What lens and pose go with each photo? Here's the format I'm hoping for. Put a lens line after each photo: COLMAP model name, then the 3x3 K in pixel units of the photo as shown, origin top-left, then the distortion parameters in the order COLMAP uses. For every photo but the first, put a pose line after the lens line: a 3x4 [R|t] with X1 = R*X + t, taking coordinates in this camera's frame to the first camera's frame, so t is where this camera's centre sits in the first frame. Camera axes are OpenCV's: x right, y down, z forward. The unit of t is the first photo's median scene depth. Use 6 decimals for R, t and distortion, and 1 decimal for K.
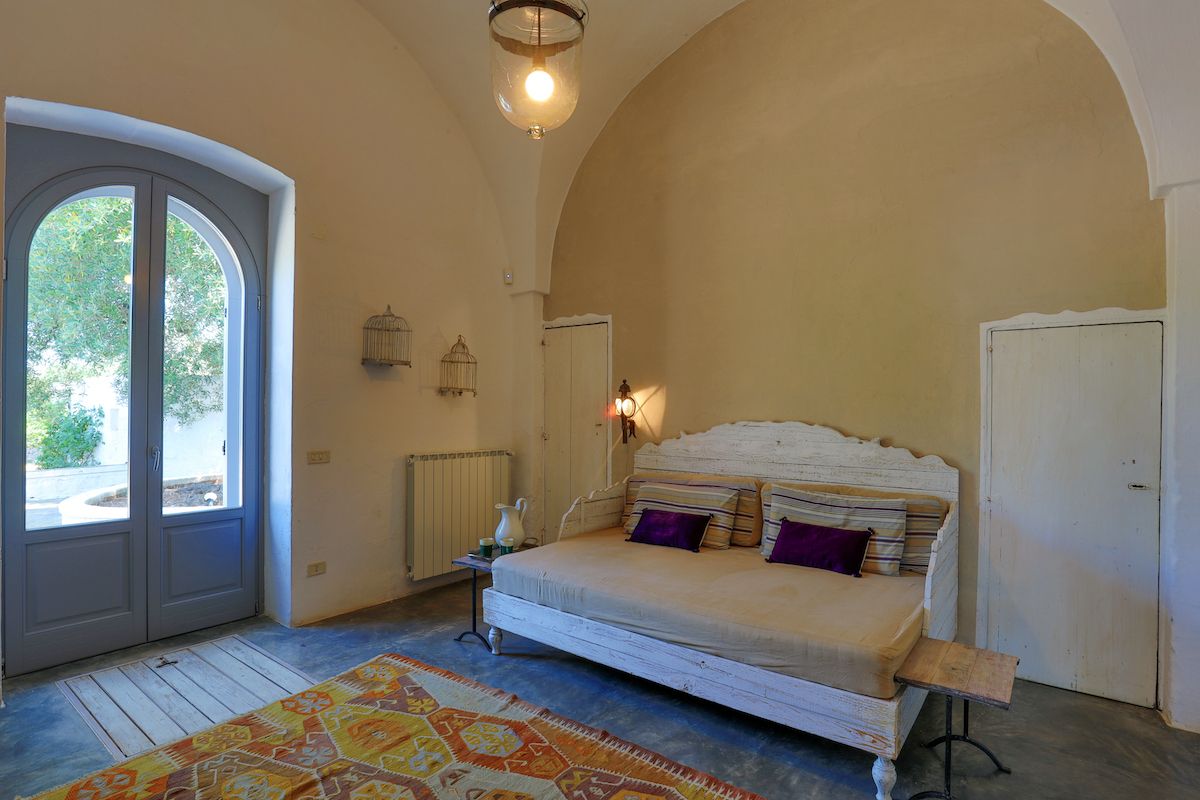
lens RADIAL K [[588.7, 0, 610.5], [0, 588.7, 406.7], [0, 0, 1]] dist [-0.019666, 0.000424]
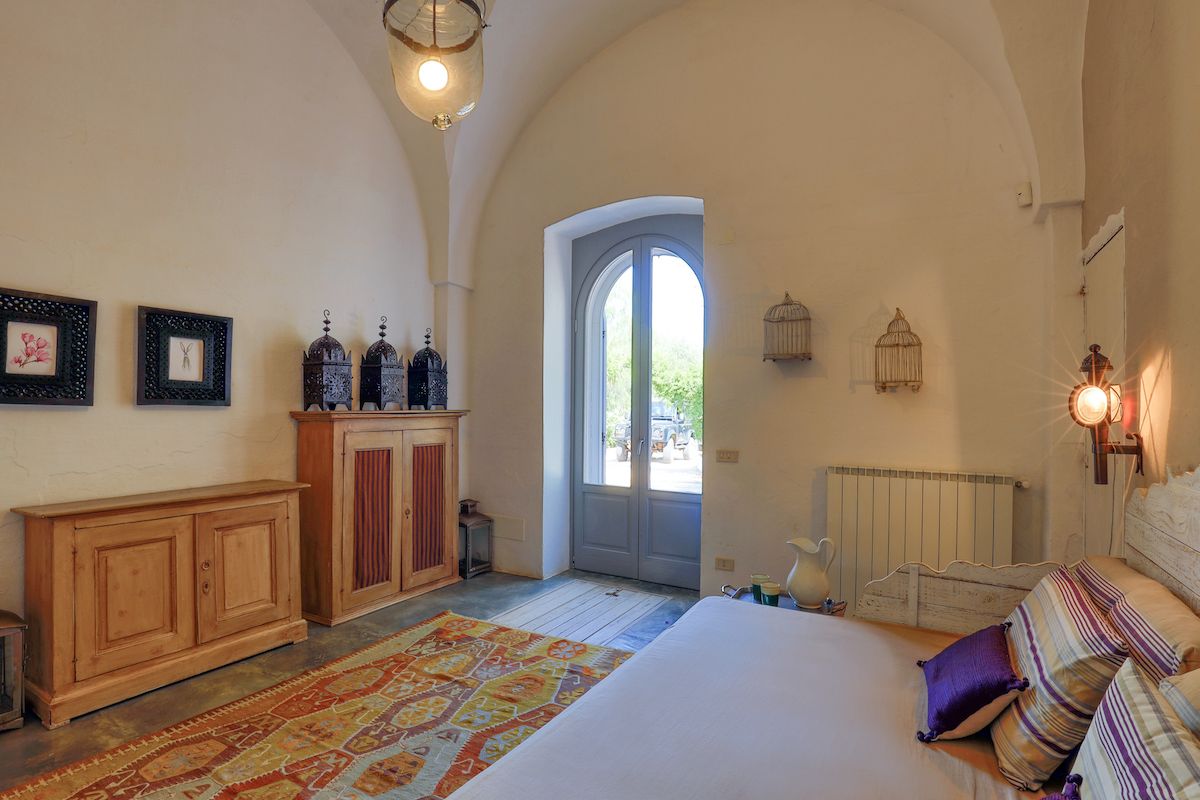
lens RADIAL K [[588.7, 0, 605.4], [0, 588.7, 406.4], [0, 0, 1]] dist [-0.019666, 0.000424]
pose [[0.114944, -0.008724, -0.993334, 0.611545], [-0.005479, 0.999941, -0.009416, 0.011958], [0.993357, 0.006524, 0.114889, 0.813753]]
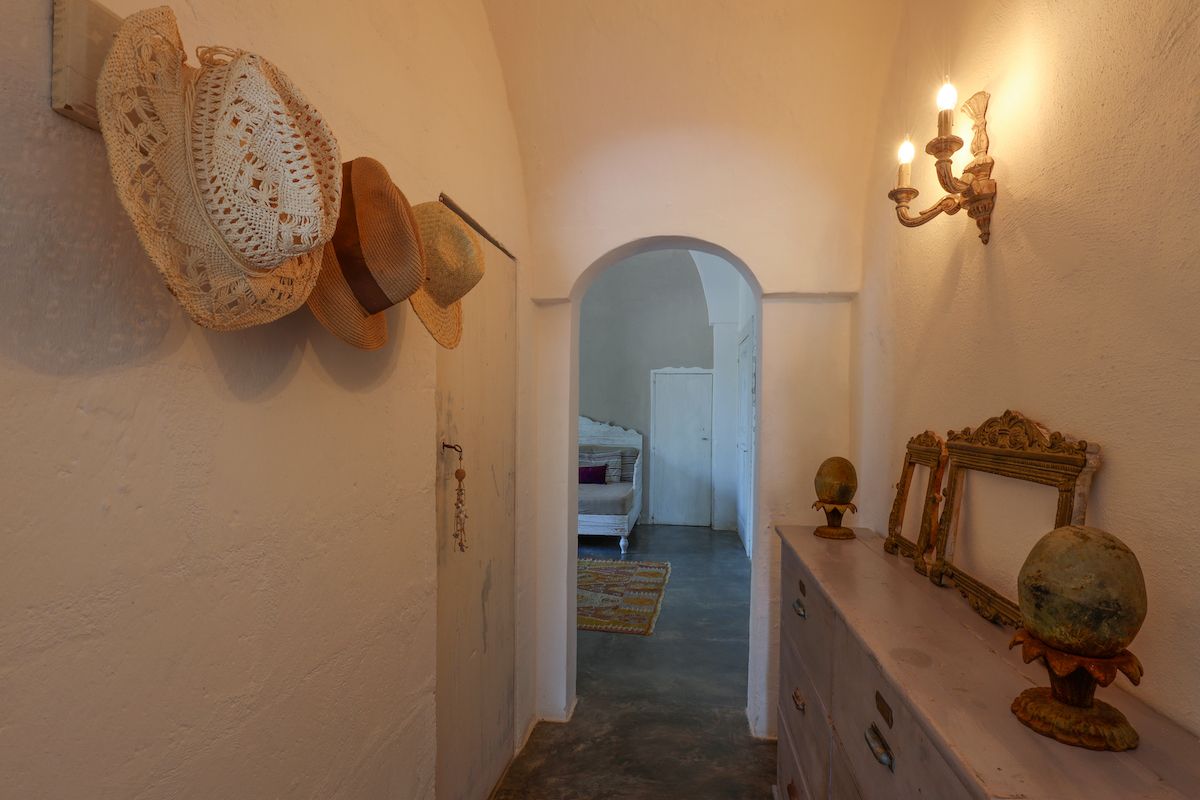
lens RADIAL K [[588.2, 0, 599.4], [0, 588.2, 403.7], [0, 0, 1]] dist [0.000108, 0.000000]
pose [[0.877768, 0.005200, 0.479058, -0.624363], [-0.002920, 0.999981, -0.005503, 0.000231], [-0.479078, 0.003431, 0.877766, -0.892098]]
